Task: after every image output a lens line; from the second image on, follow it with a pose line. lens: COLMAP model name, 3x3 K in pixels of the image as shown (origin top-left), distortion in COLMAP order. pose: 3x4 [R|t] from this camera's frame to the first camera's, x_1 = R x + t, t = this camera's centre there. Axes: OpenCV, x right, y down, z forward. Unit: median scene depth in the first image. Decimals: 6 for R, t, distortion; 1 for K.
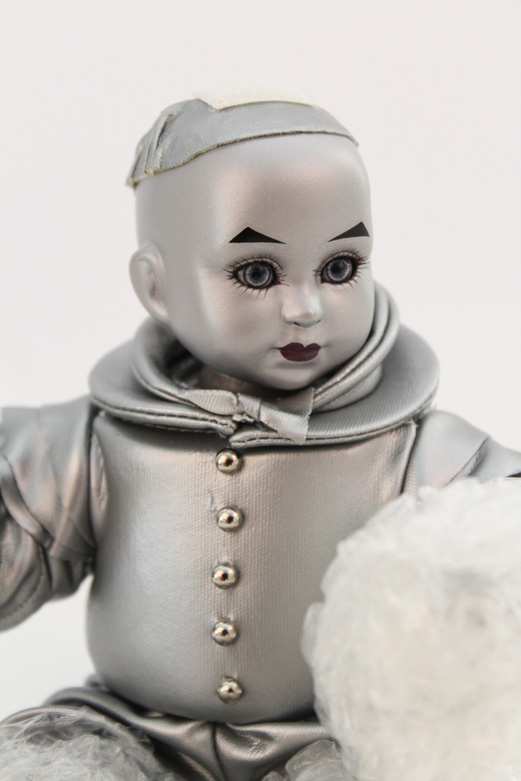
lens RADIAL K [[1923.2, 0, 259.2], [0, 1923.2, 392.5], [0, 0, 1]] dist [0.120440, 0.000000]
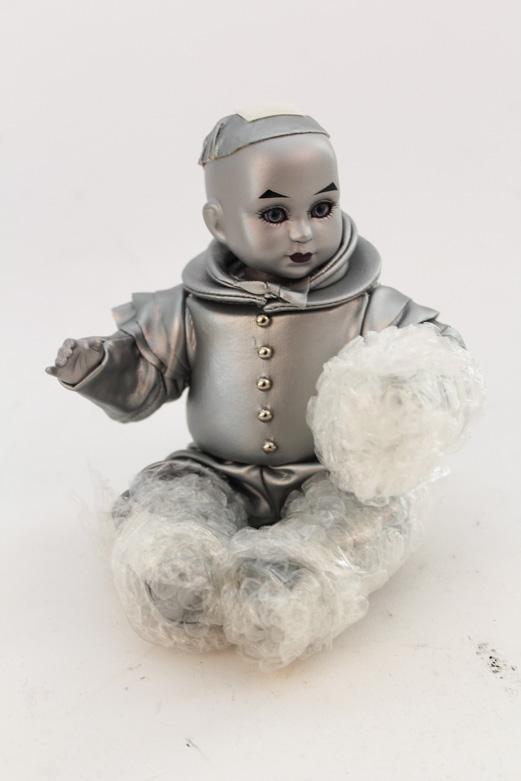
lens RADIAL K [[875.7, 0, 259.6], [0, 875.7, 391.0], [0, 0, 1]] dist [-0.003385, 0.000000]
pose [[0.998999, -0.039273, -0.021437, -0.004666], [0.041329, 0.993522, 0.105857, 0.014905], [0.017140, -0.106637, 0.994150, 0.186434]]
